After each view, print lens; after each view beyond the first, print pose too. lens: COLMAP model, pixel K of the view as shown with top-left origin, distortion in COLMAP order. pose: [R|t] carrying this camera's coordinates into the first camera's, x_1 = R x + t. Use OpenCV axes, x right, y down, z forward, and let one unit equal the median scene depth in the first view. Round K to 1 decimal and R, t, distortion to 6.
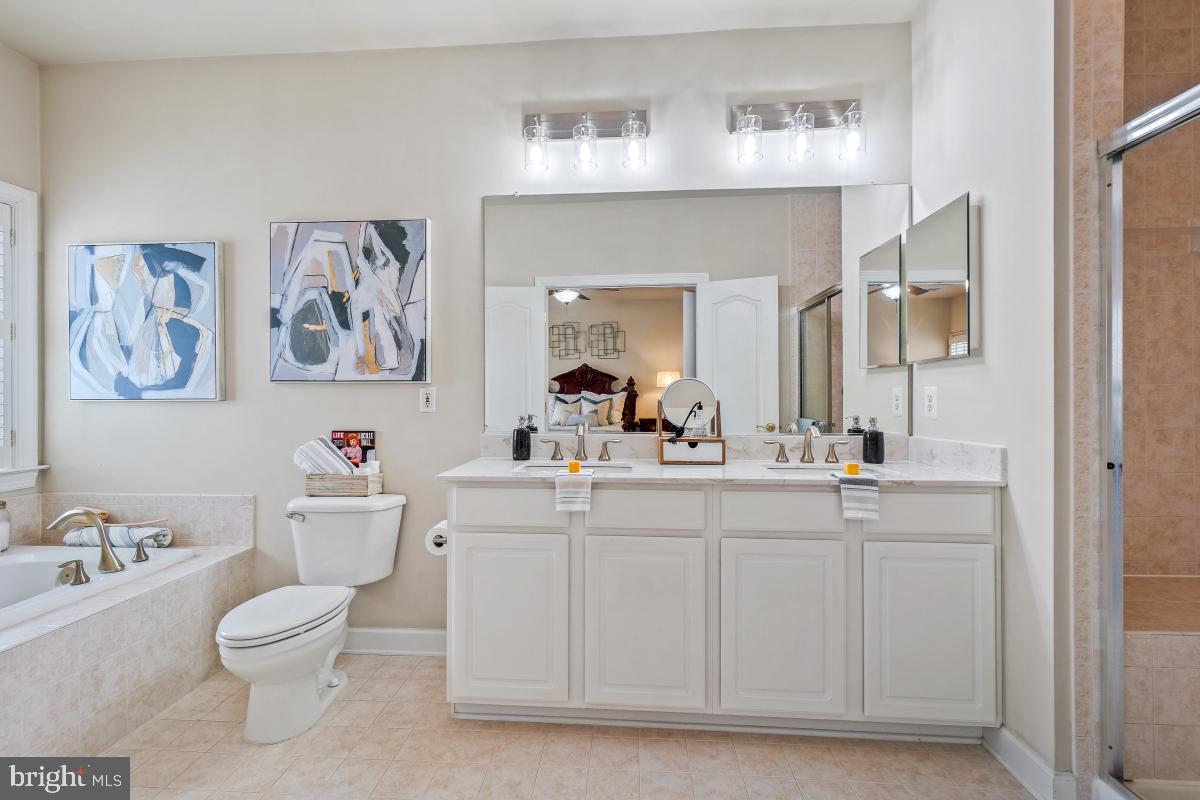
lens RADIAL K [[528.7, 0, 595.9], [0, 528.7, 384.0], [0, 0, 1]] dist [0.000455, 0.000565]
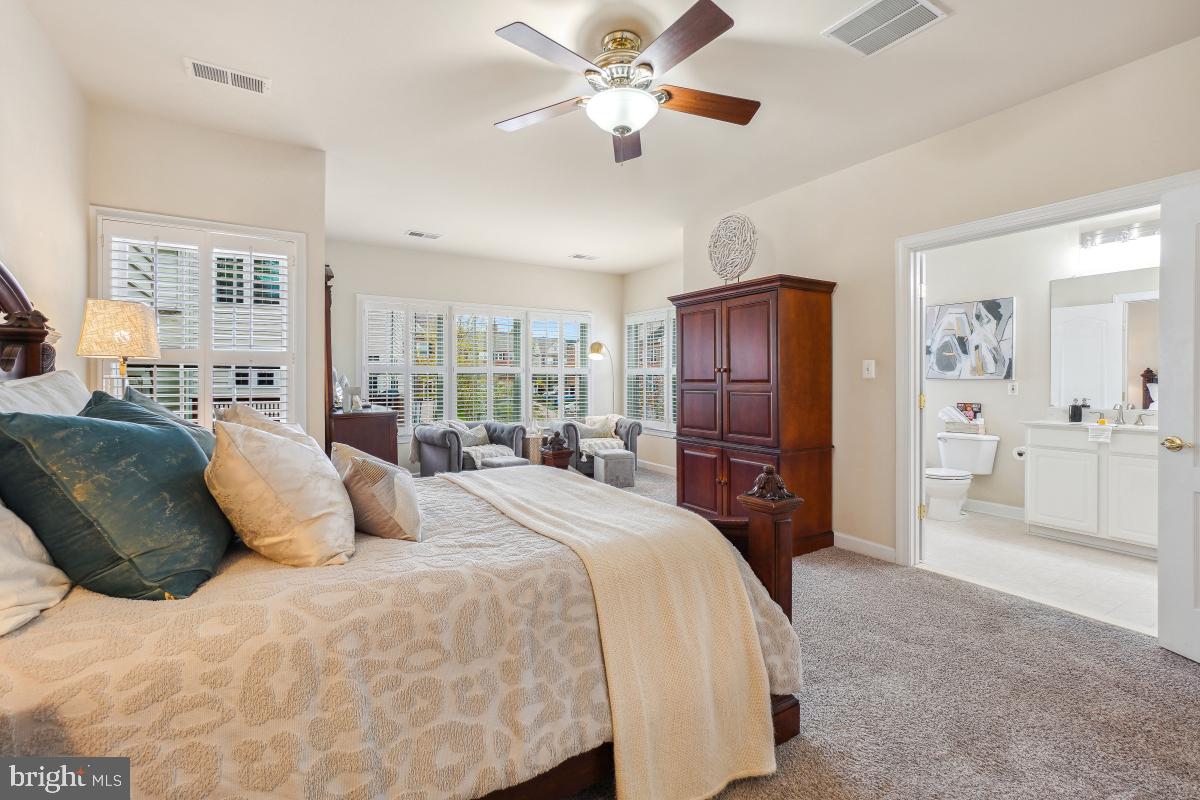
lens RADIAL K [[528.7, 0, 595.9], [0, 528.7, 384.0], [0, 0, 1]] dist [0.000455, 0.000565]
pose [[0.574177, 0.006840, -0.818703, 0.401249], [0.002145, 0.999949, 0.009859, -0.010130], [0.818729, -0.007417, 0.574133, -1.401113]]
